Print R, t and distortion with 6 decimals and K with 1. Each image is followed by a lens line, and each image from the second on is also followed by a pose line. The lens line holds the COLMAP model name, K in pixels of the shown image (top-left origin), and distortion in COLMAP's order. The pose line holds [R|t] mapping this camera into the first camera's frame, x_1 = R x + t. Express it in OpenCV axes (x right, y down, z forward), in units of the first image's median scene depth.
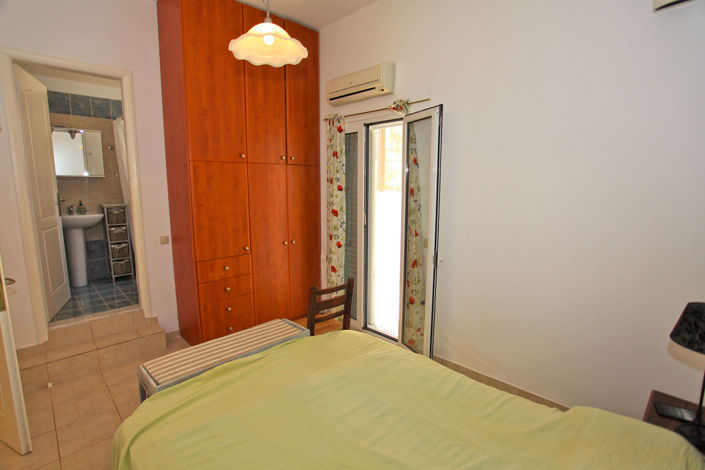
lens RADIAL K [[335.2, 0, 352.5], [0, 335.2, 235.0], [0, 0, 1]] dist [-0.069002, 0.031944]
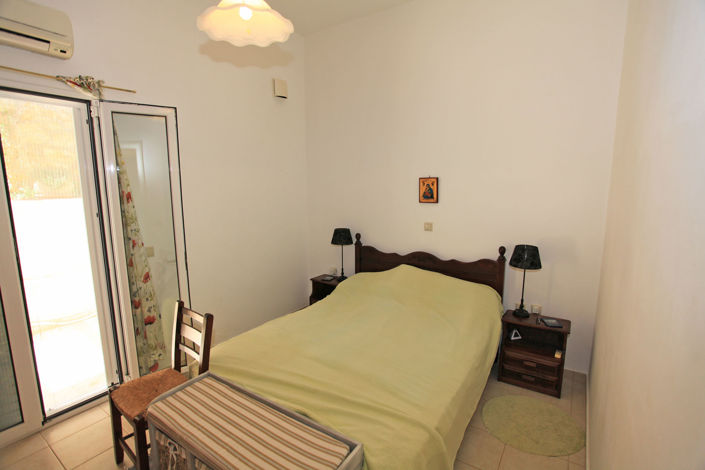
lens RADIAL K [[335.2, 0, 352.5], [0, 335.2, 235.0], [0, 0, 1]] dist [-0.069002, 0.031944]
pose [[-0.148824, -0.174546, 0.973337, -0.737386], [0.135442, 0.971424, 0.194912, -0.121358], [-0.979544, 0.160838, -0.120931, 0.570447]]
